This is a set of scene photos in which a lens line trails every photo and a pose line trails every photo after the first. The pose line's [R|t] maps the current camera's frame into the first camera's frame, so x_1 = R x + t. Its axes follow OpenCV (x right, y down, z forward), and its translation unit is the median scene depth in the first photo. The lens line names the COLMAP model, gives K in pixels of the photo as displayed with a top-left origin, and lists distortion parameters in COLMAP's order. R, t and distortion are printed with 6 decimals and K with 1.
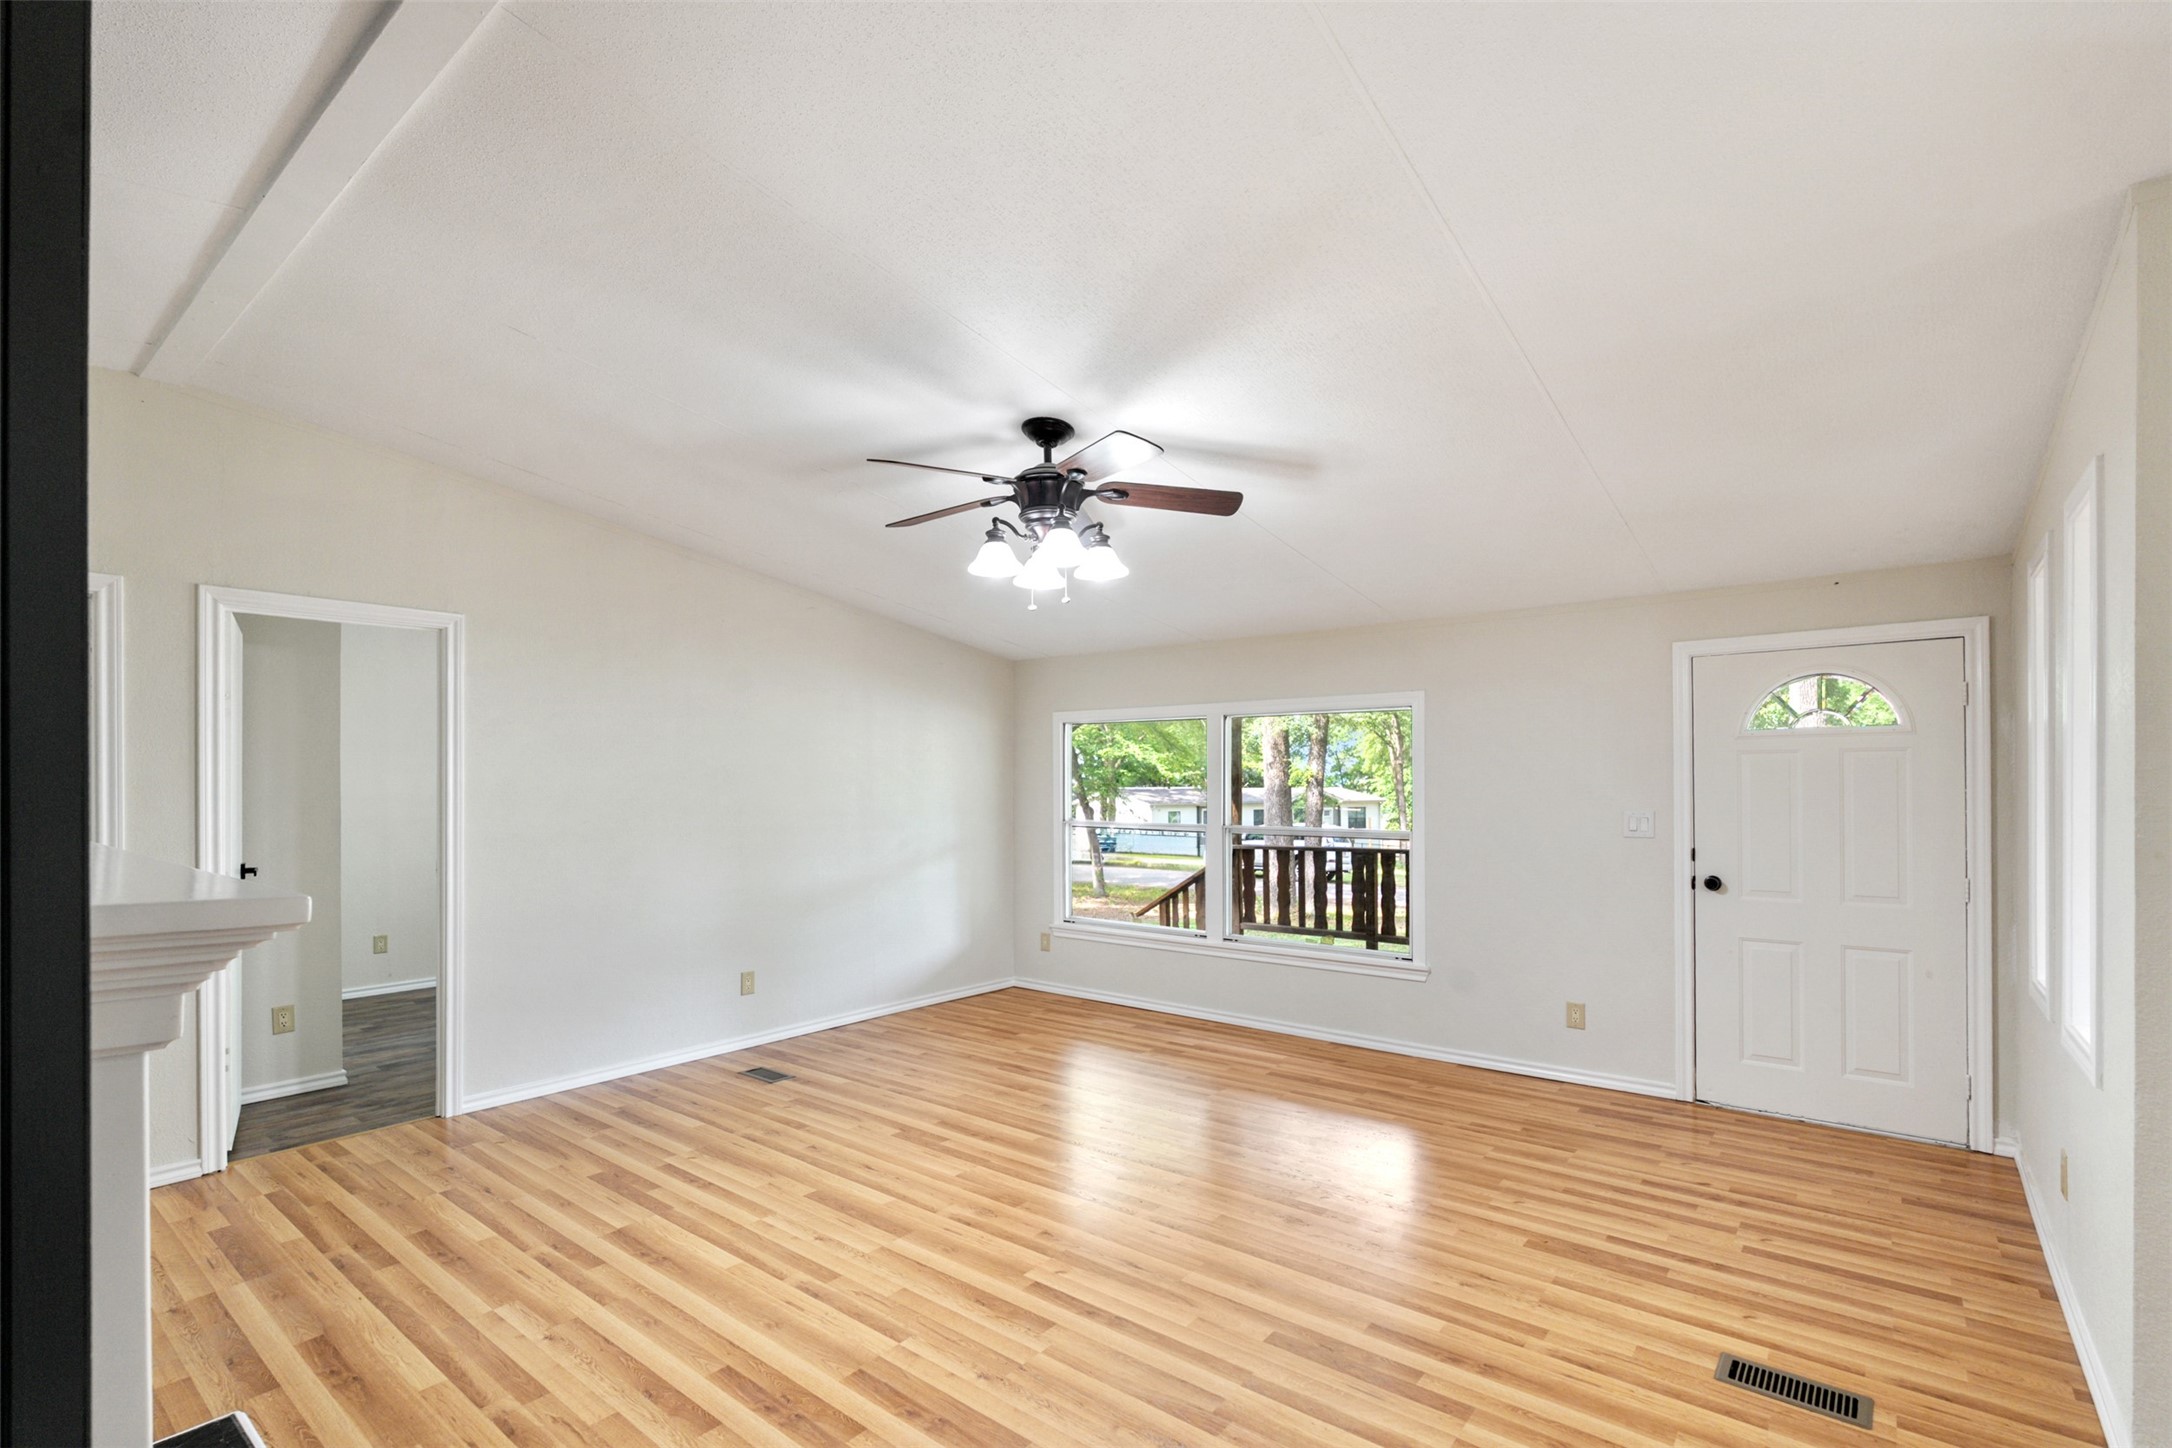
lens RADIAL K [[979.7, 0, 1086.0], [0, 979.7, 724.0], [0, 0, 1]] dist [0.004952, 0.000265]
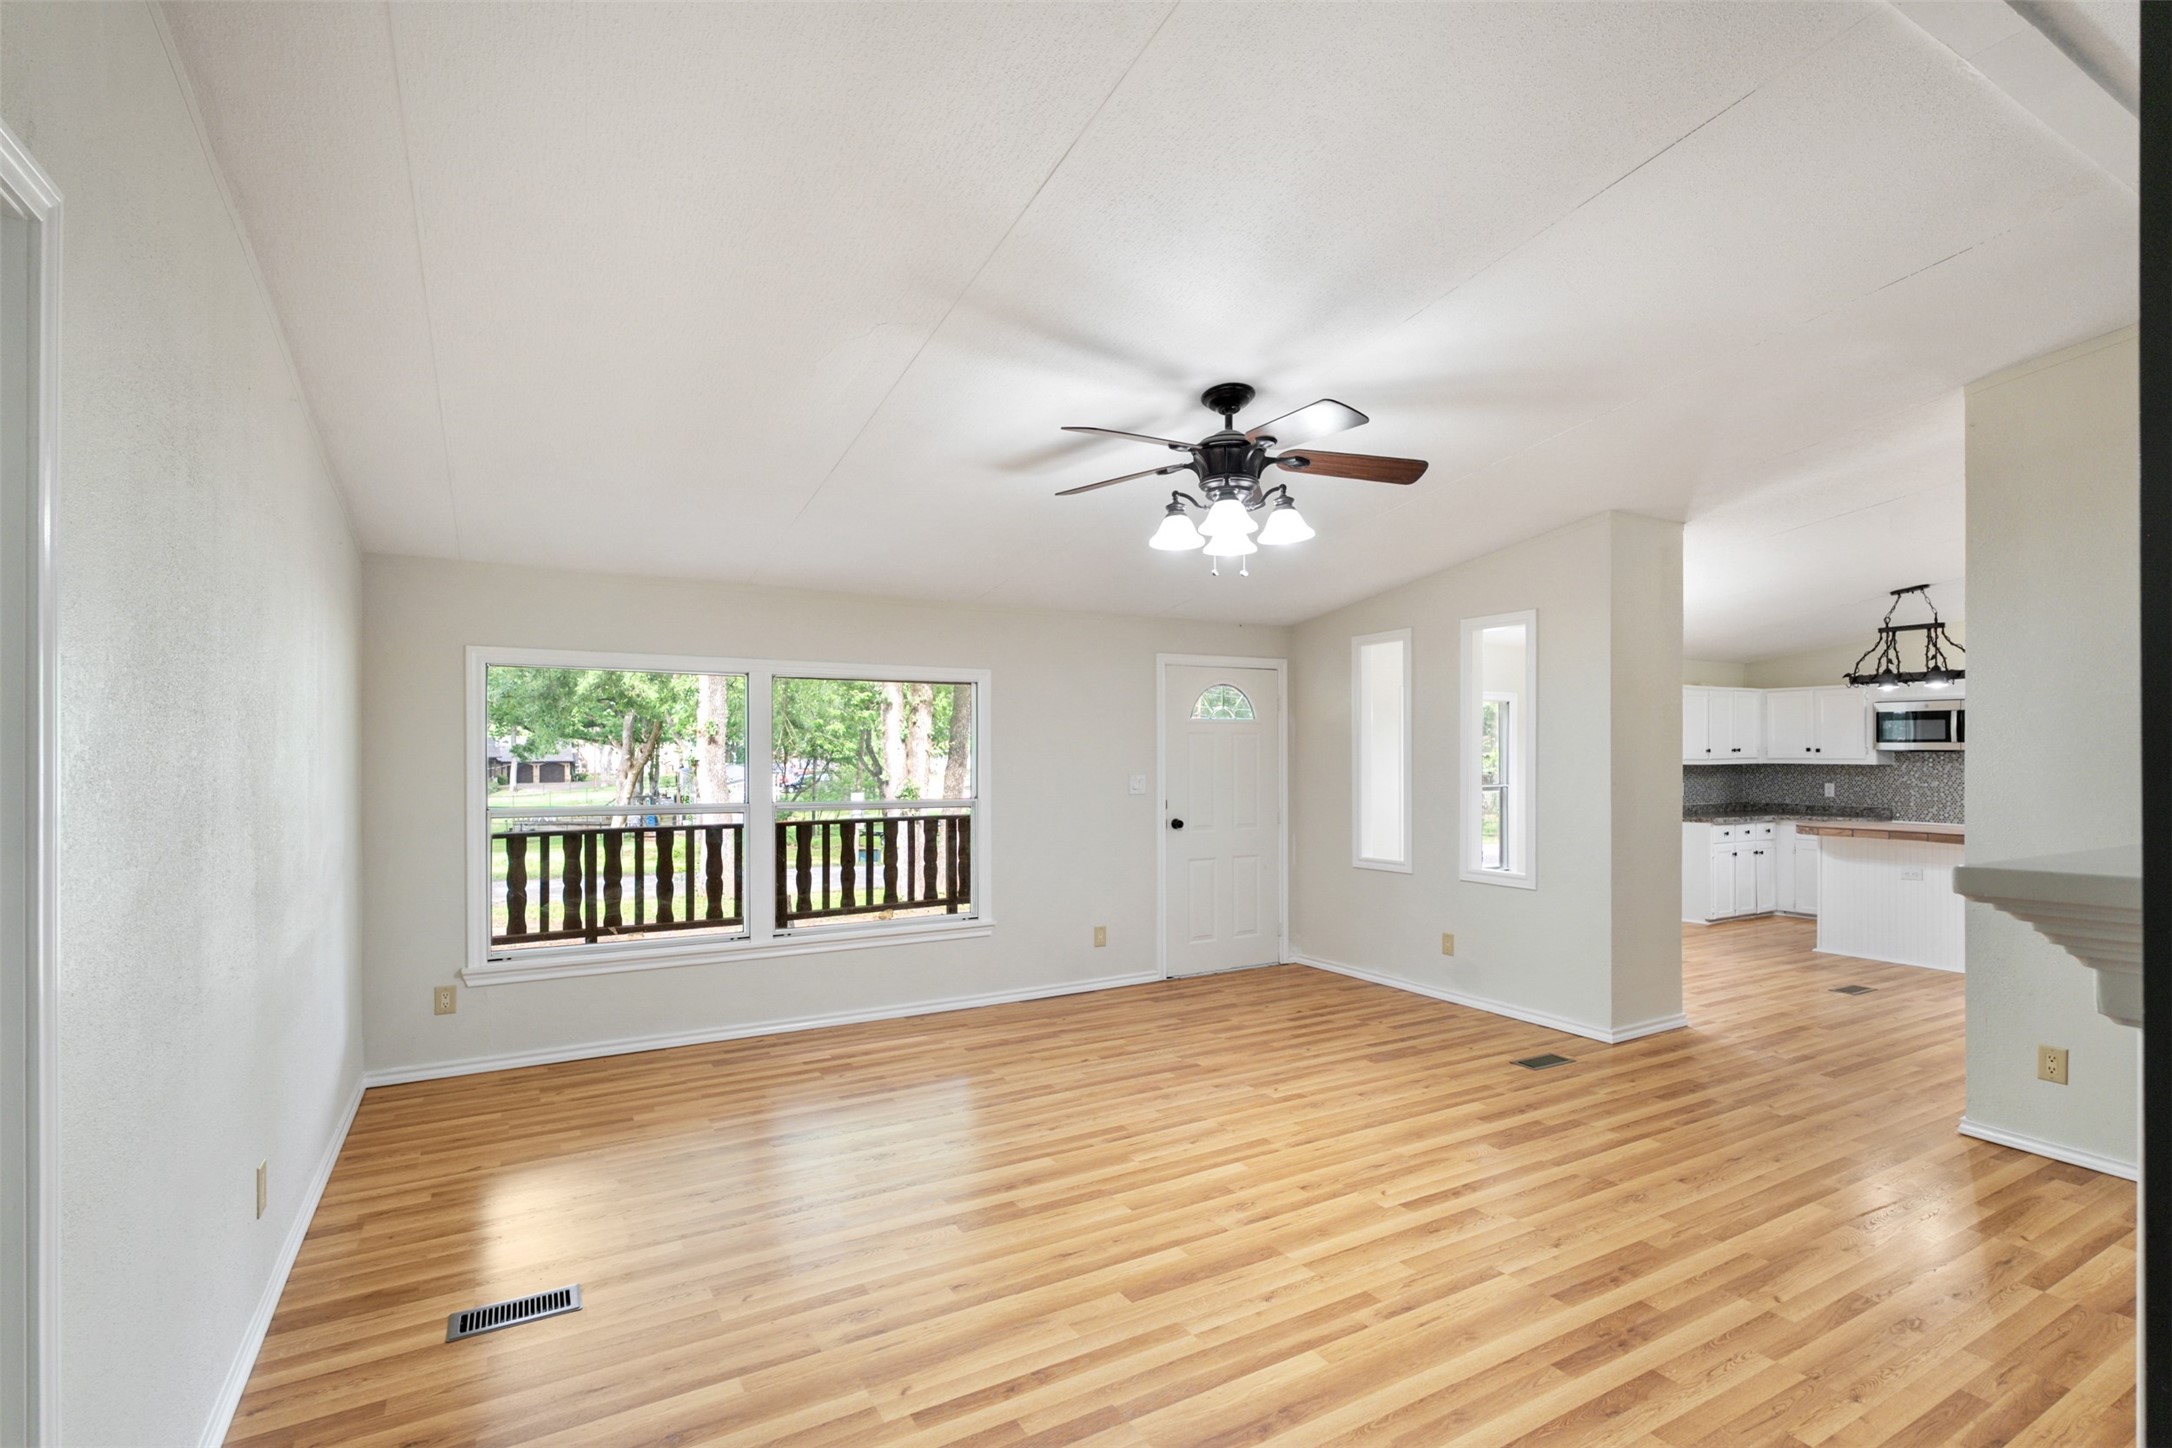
lens RADIAL K [[1025.4, 0, 1088.7], [0, 1025.4, 745.5], [0, 0, 1]] dist [0.009333, -0.000724]
pose [[0.352361, 0.013520, 0.935766, -0.916871], [-0.062252, 0.998020, 0.009021, 0.050147], [-0.933791, -0.061432, 0.352505, 0.695753]]
